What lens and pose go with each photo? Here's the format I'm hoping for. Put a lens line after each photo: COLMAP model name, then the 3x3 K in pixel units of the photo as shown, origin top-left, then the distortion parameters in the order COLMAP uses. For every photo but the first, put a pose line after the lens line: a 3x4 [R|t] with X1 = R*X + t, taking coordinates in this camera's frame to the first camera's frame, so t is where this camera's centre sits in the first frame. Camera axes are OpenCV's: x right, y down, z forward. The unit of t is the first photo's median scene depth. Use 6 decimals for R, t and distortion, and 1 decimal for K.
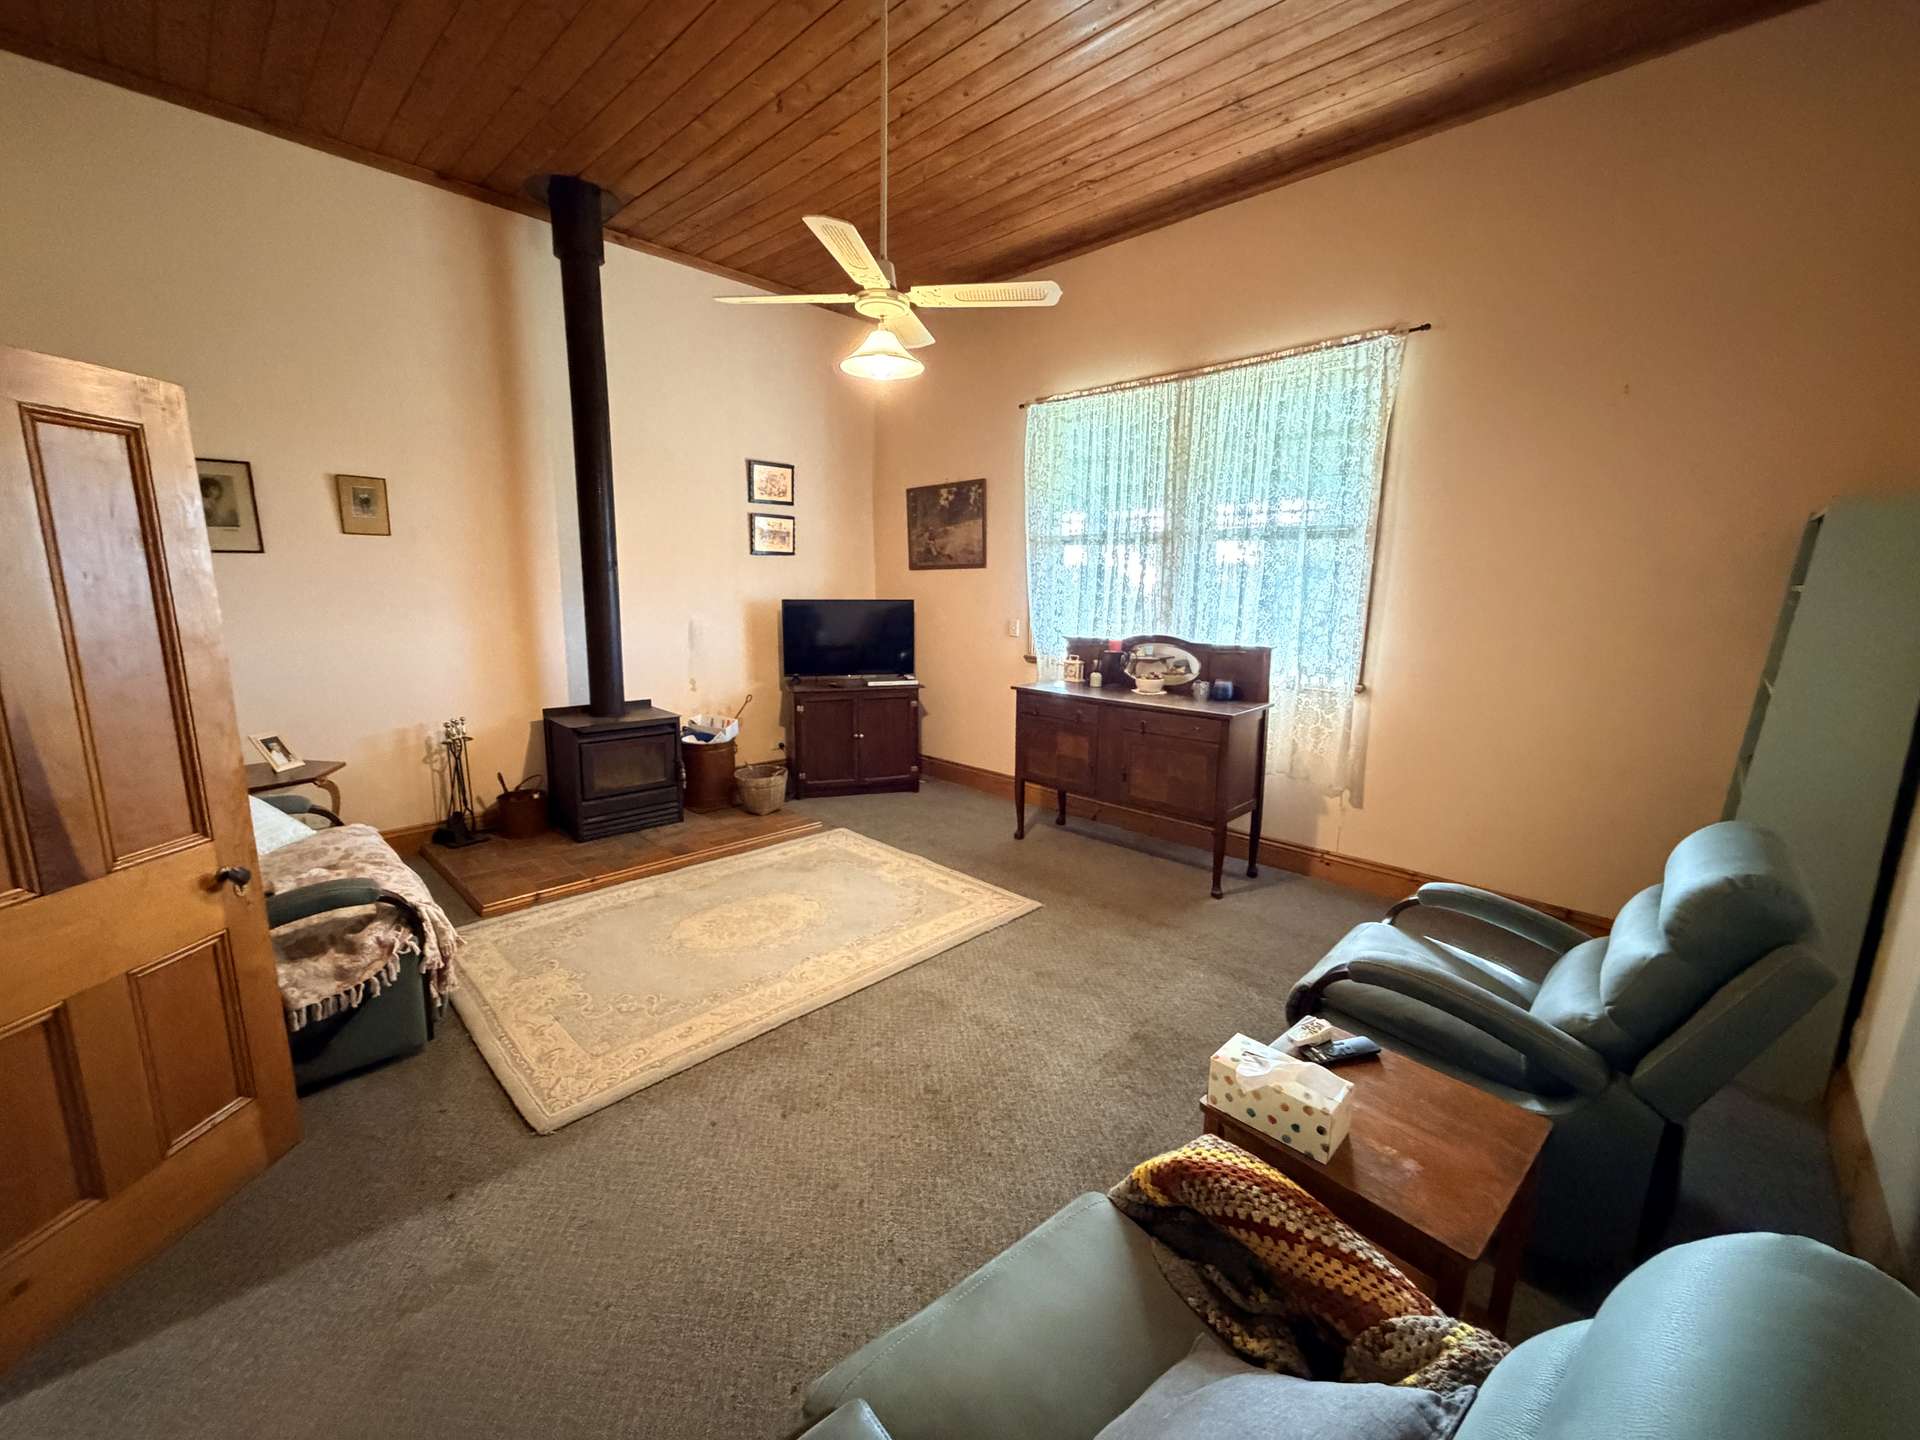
lens RADIAL K [[761.6, 0, 949.0], [0, 761.6, 719.6], [0, 0, 1]] dist [0.000729, -0.000276]
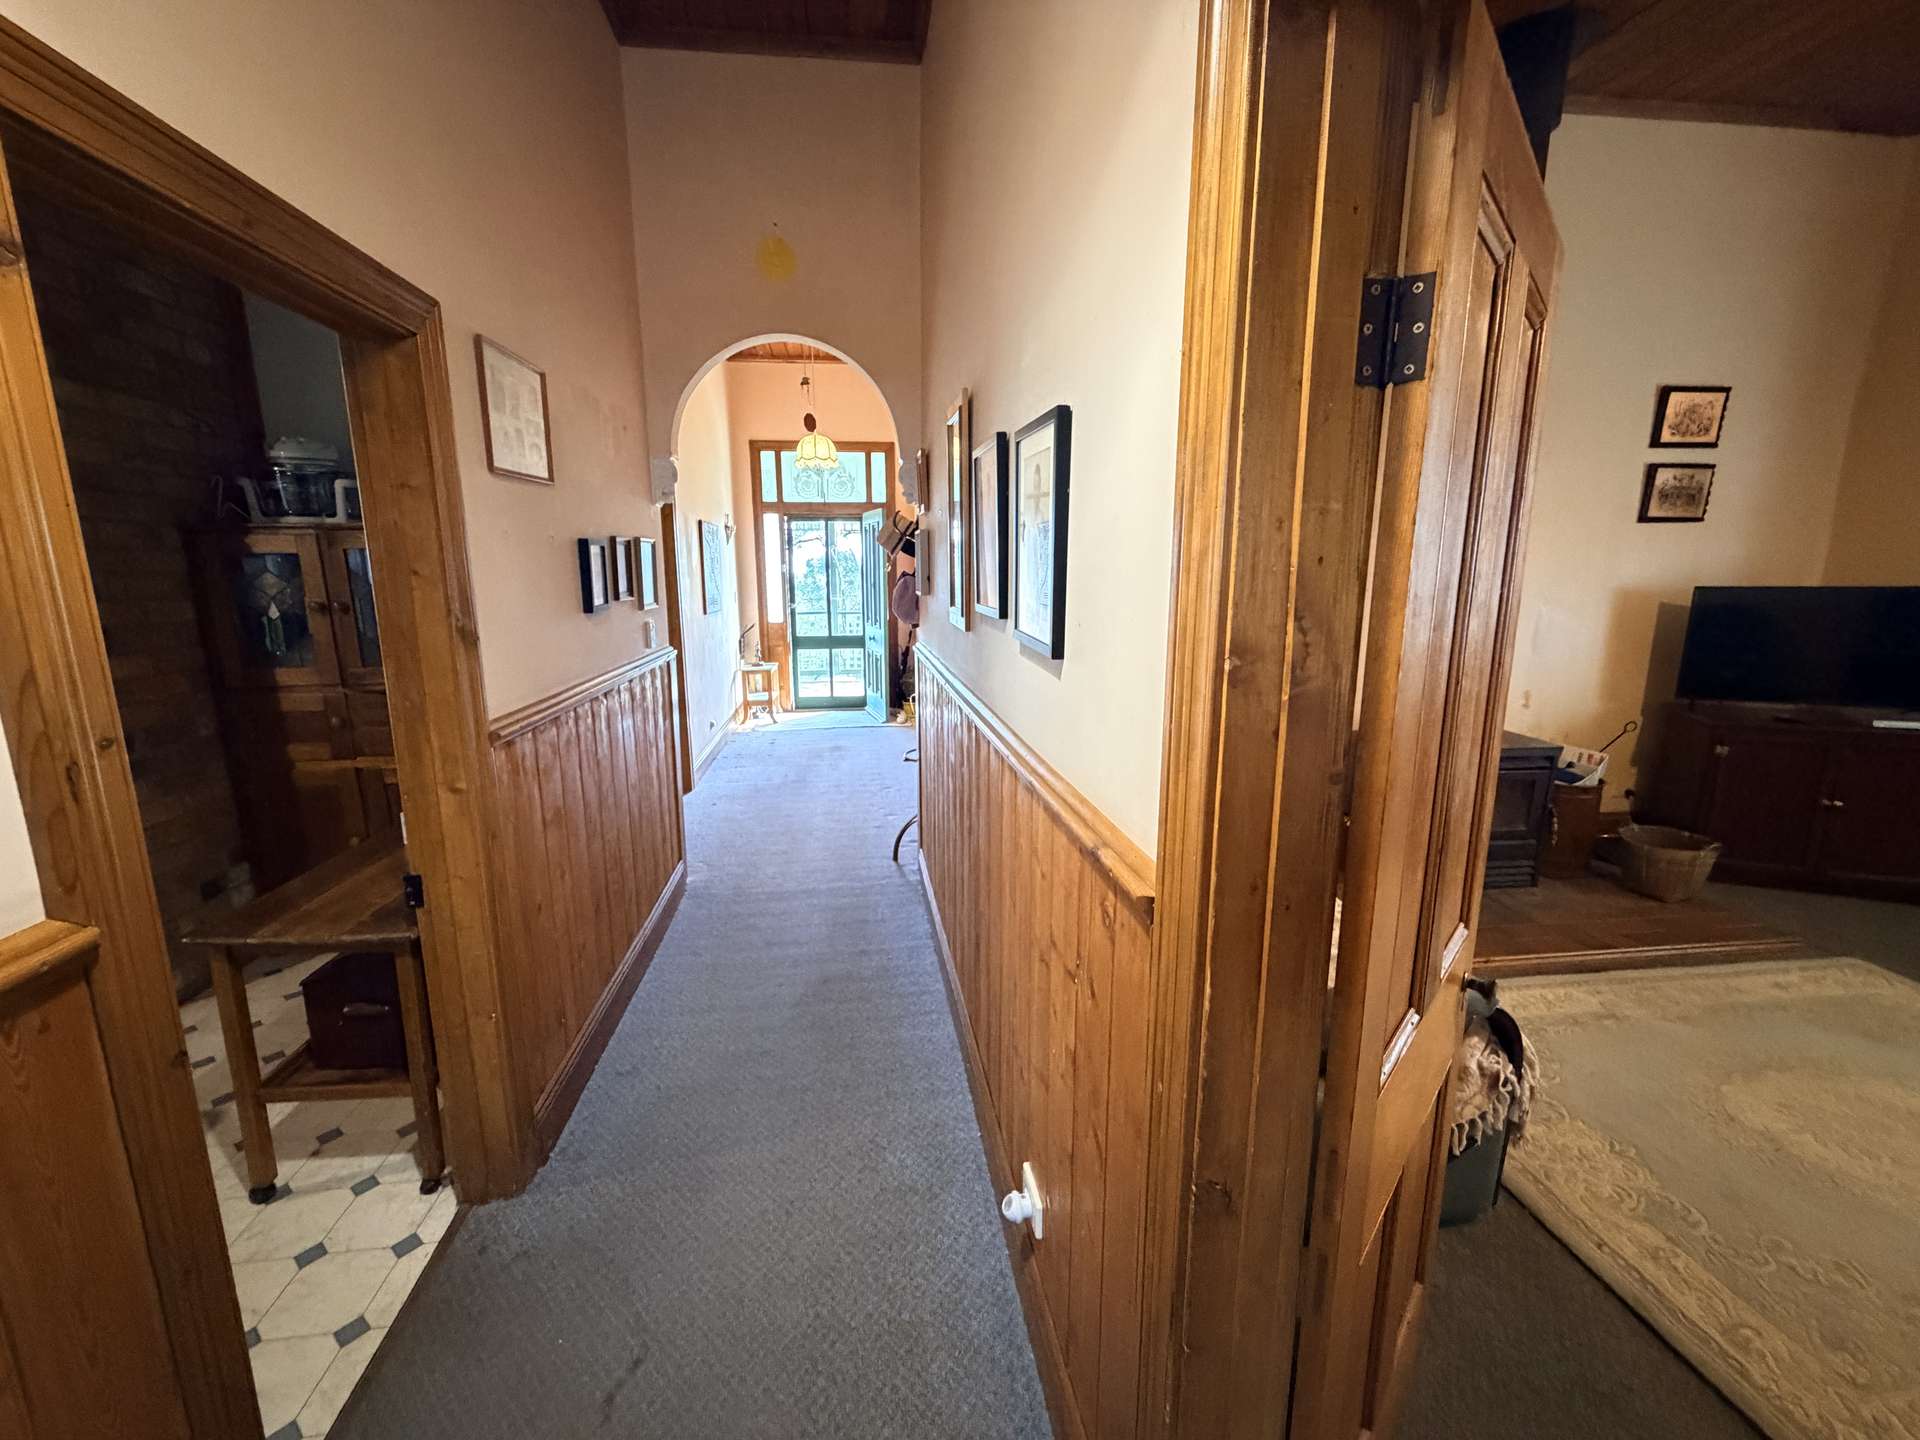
lens RADIAL K [[761.6, 0, 950.7], [0, 761.6, 716.7], [0, 0, 1]] dist [0.000729, -0.000276]
pose [[0.787299, 0.103204, -0.607873, -0.401399], [-0.096349, 0.994373, 0.044036, -0.009087], [0.608997, 0.023898, 0.792812, 0.069461]]
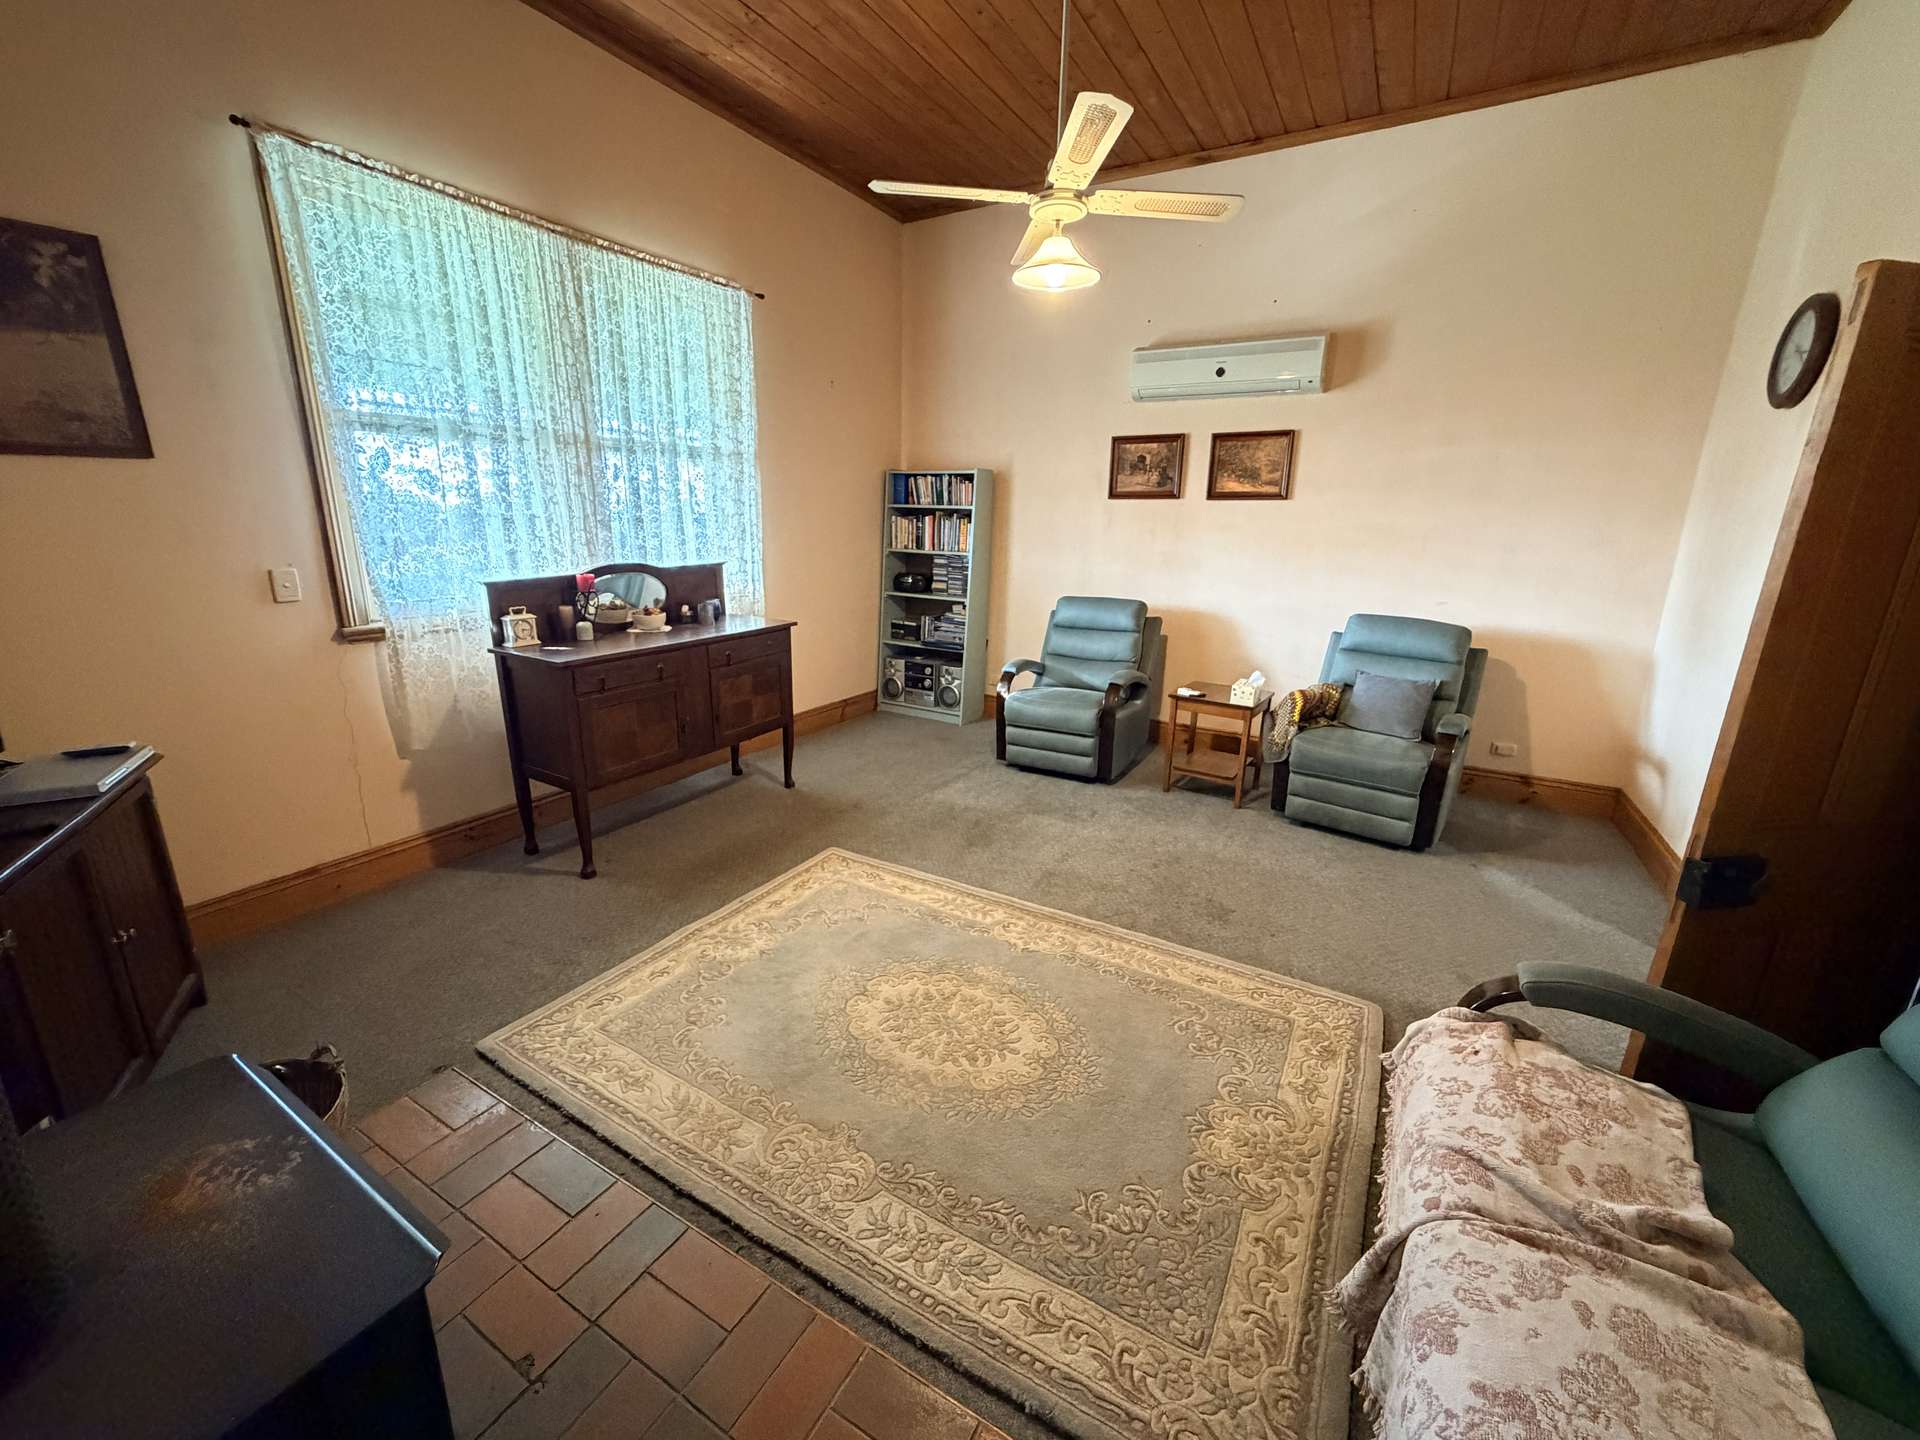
lens RADIAL K [[761.6, 0, 957.3], [0, 761.6, 720.4], [0, 0, 1]] dist [0.000729, -0.000276]
pose [[-0.247473, -0.270821, 0.930276, -0.654101], [0.155099, 0.936687, 0.313947, -0.157170], [-0.956400, 0.221978, -0.189800, 0.852450]]
